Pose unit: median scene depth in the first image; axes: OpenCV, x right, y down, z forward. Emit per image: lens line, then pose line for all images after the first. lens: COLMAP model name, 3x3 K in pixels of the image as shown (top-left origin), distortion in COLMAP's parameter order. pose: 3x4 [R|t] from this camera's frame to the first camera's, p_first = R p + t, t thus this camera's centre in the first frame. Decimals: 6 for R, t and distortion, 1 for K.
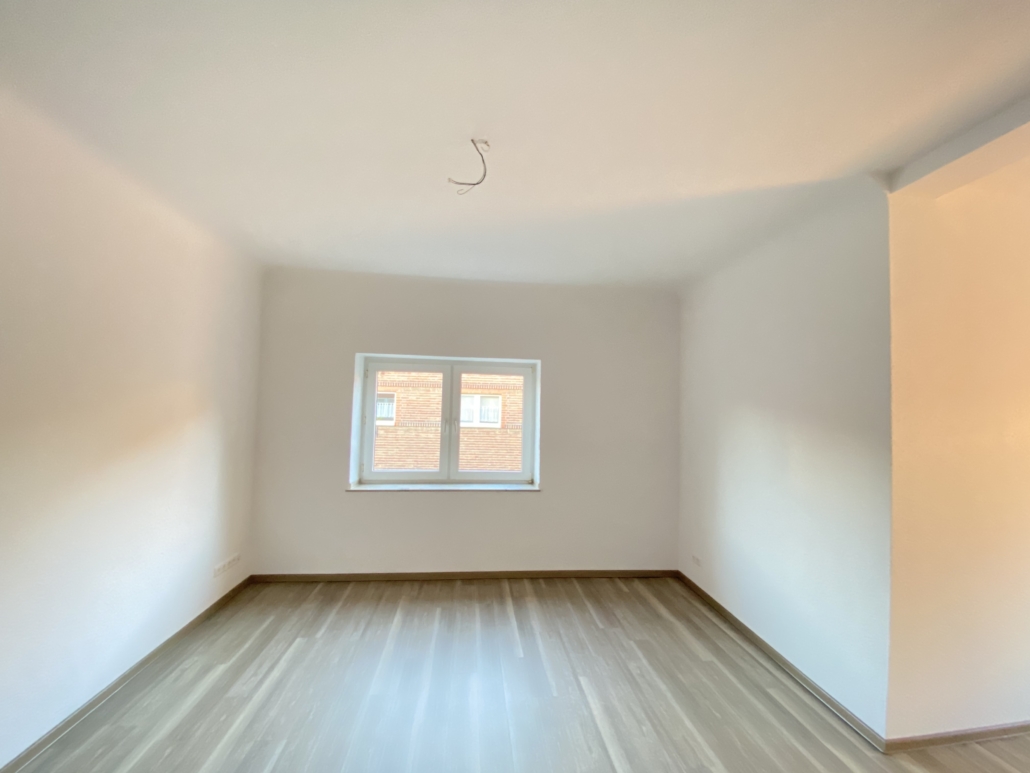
lens RADIAL K [[418.8, 0, 515.0], [0, 418.8, 386.5], [0, 0, 1]] dist [0.000003, -0.000347]
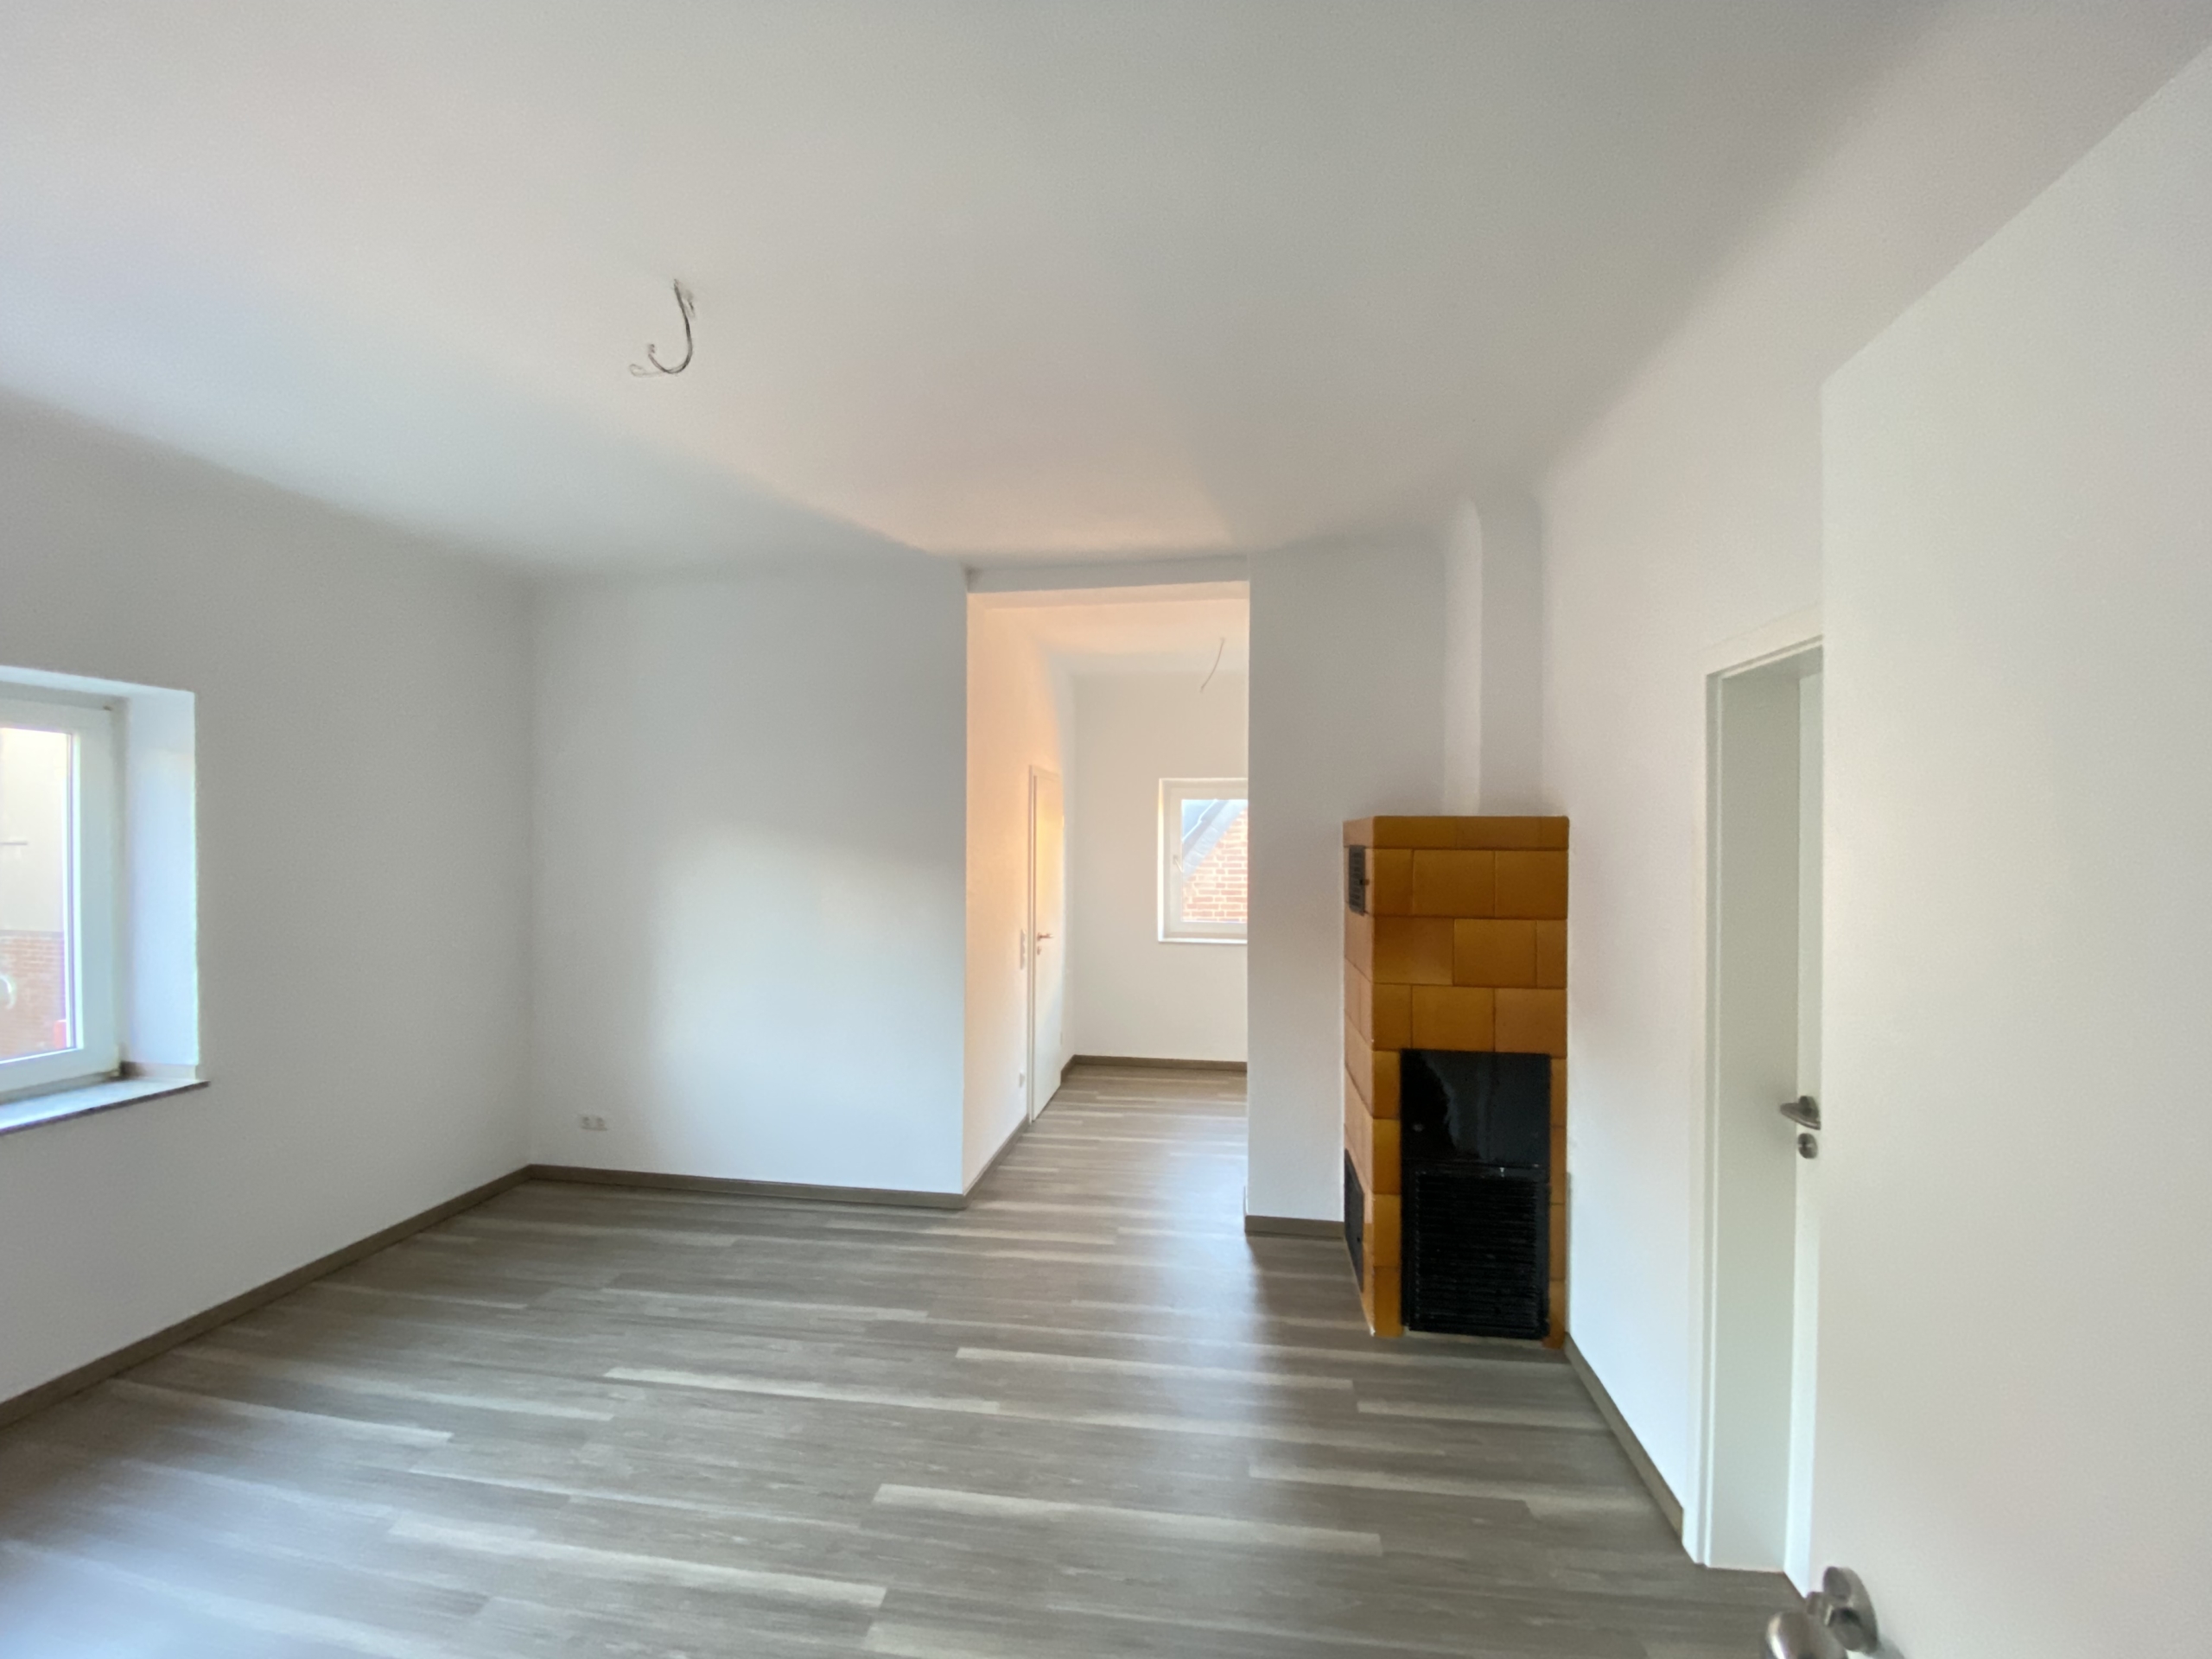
lens RADIAL K [[899.4, 0, 1106.0], [0, 899.4, 829.5], [0, 0, 1]] dist [0.000003, -0.000347]
pose [[0.234147, -0.008996, 0.972160, -0.585654], [-0.055251, 0.998218, 0.022544, -0.013897], [-0.970630, -0.058991, 0.233233, 0.160121]]
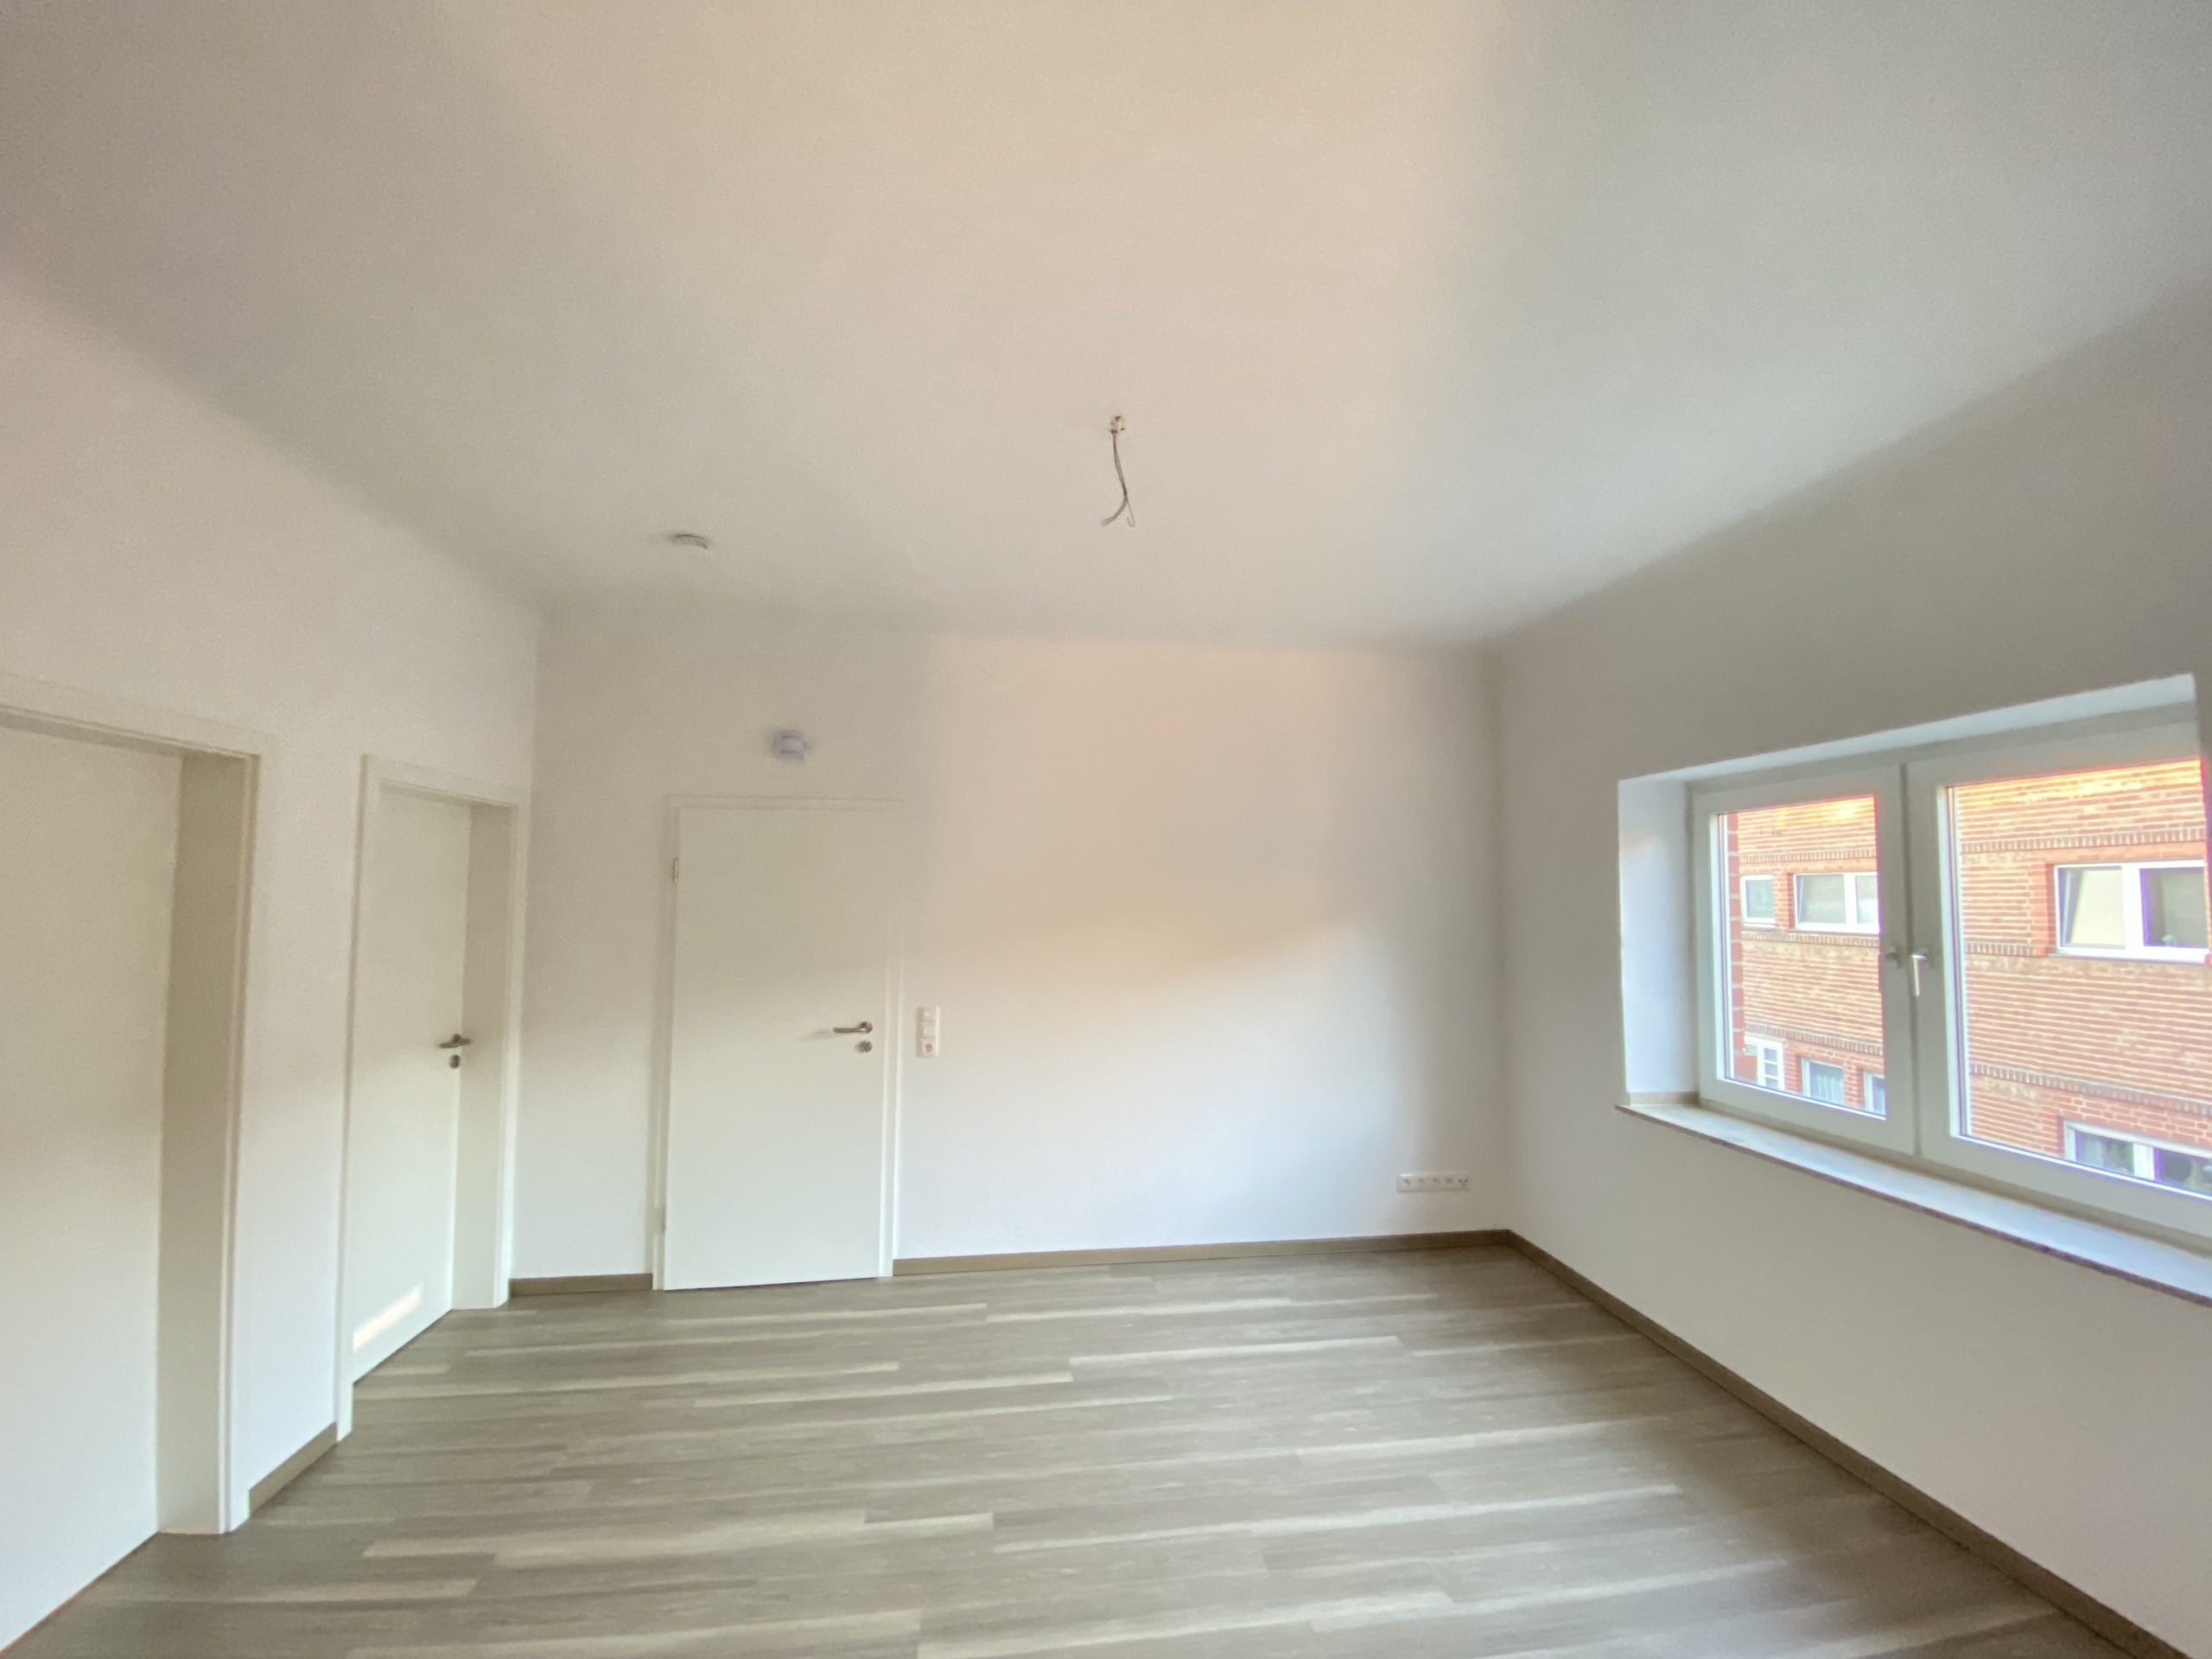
lens RADIAL K [[913.5, 0, 1100.7], [0, 913.5, 876.8], [0, 0, 1]] dist [0.000383, -0.000117]
pose [[0.034547, -0.040515, -0.998582, 0.600197], [0.051912, 0.997902, -0.038691, 0.029667], [0.998054, -0.050501, 0.036578, 0.541057]]
